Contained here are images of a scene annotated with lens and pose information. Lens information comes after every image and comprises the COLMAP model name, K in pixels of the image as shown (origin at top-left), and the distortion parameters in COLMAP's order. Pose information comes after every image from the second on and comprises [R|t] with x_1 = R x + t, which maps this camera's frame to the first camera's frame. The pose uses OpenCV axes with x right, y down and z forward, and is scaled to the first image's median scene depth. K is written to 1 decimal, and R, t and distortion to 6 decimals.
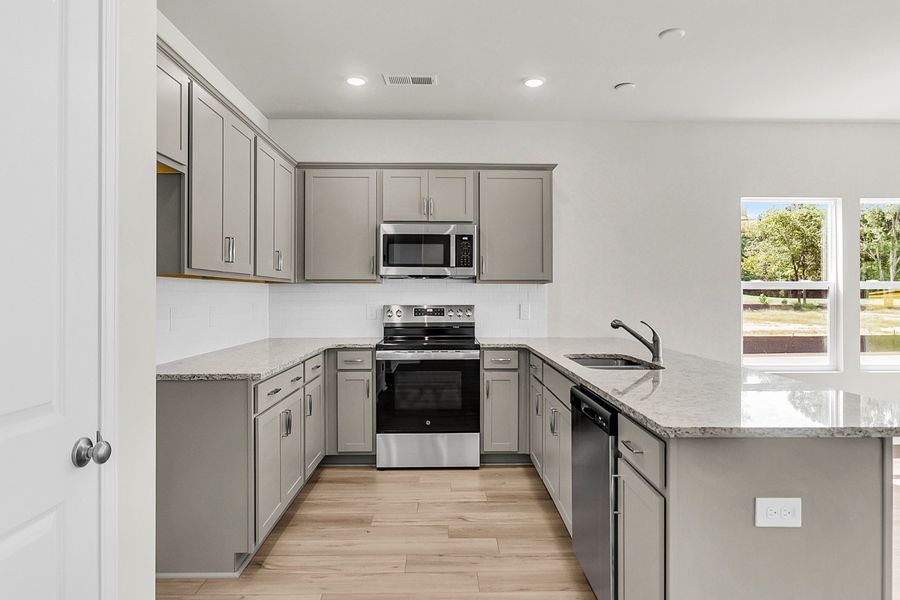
lens RADIAL K [[573.6, 0, 449.6], [0, 573.6, 295.3], [0, 0, 1]] dist [0.001477, -0.000295]
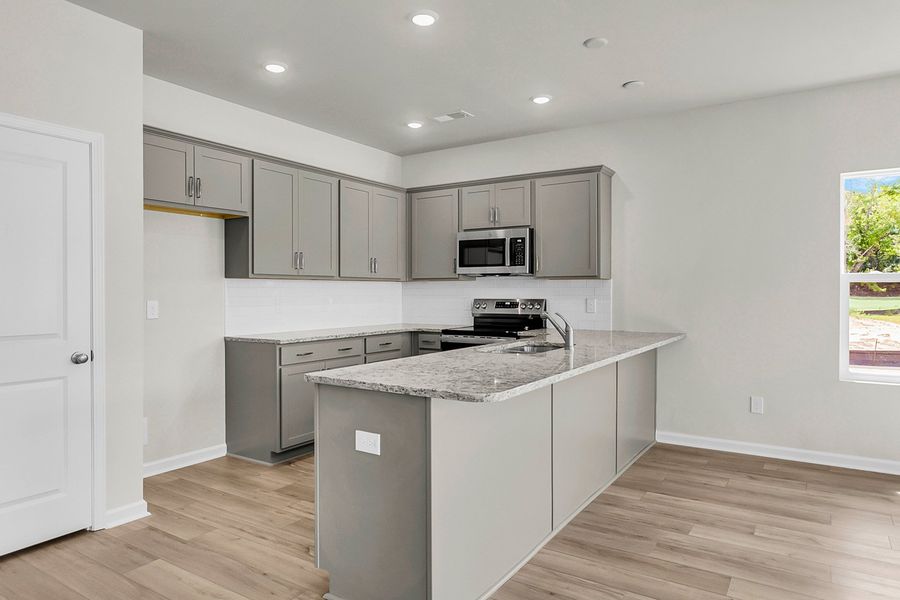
lens RADIAL K [[566.5, 0, 449.8], [0, 566.5, 293.2], [0, 0, 1]] dist [-0.002321, -0.000899]
pose [[0.830813, 0.001231, -0.556550, 0.542316], [0.000991, 0.999993, 0.003691, 0.001355], [0.556550, -0.003618, 0.830806, -0.019069]]
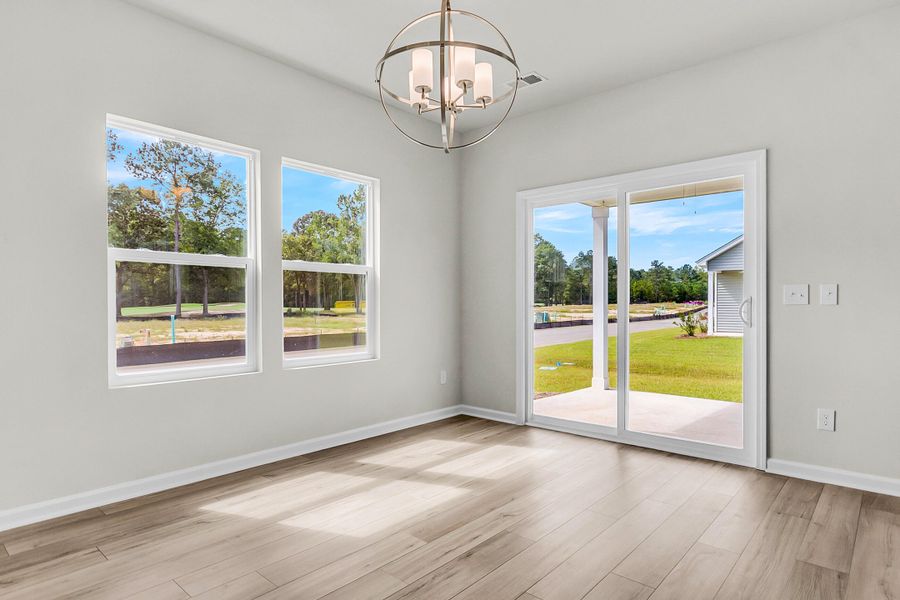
lens RADIAL K [[506.0, 0, 456.5], [0, 506.0, 305.8], [0, 0, 1]] dist [0.001249, -0.000132]
pose [[0.669388, -0.002480, 0.742908, 0.381506], [0.003973, 0.999992, -0.000242, 0.047752], [-0.742902, 0.003114, 0.669393, 0.366754]]
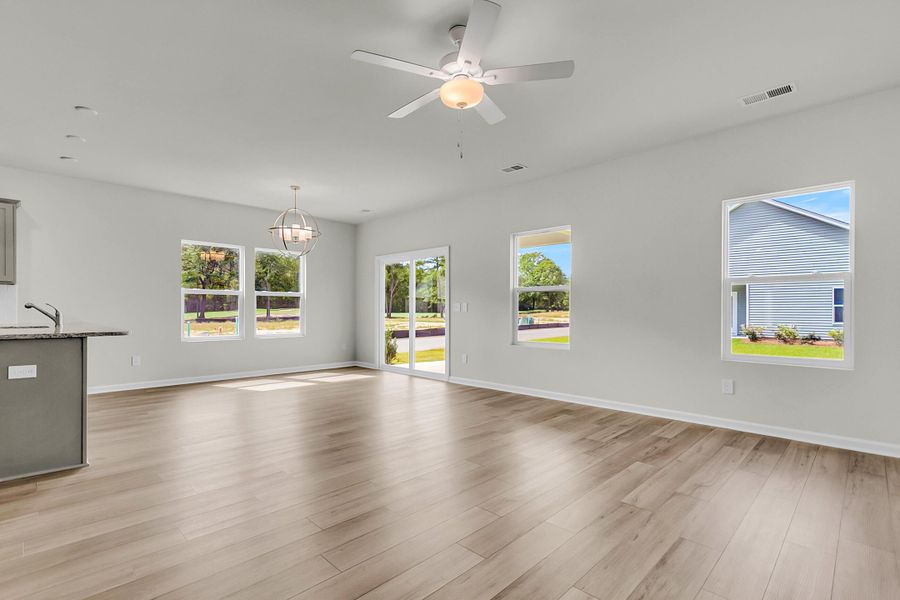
lens RADIAL K [[423.3, 0, 452.3], [0, 423.3, 305.4], [0, 0, 1]] dist [-0.000388, 0.000248]
pose [[0.712863, 0.010021, 0.701232, 0.217567], [0.000425, 0.999892, -0.014721, 0.048431], [-0.701304, 0.010793, 0.712781, -0.512745]]
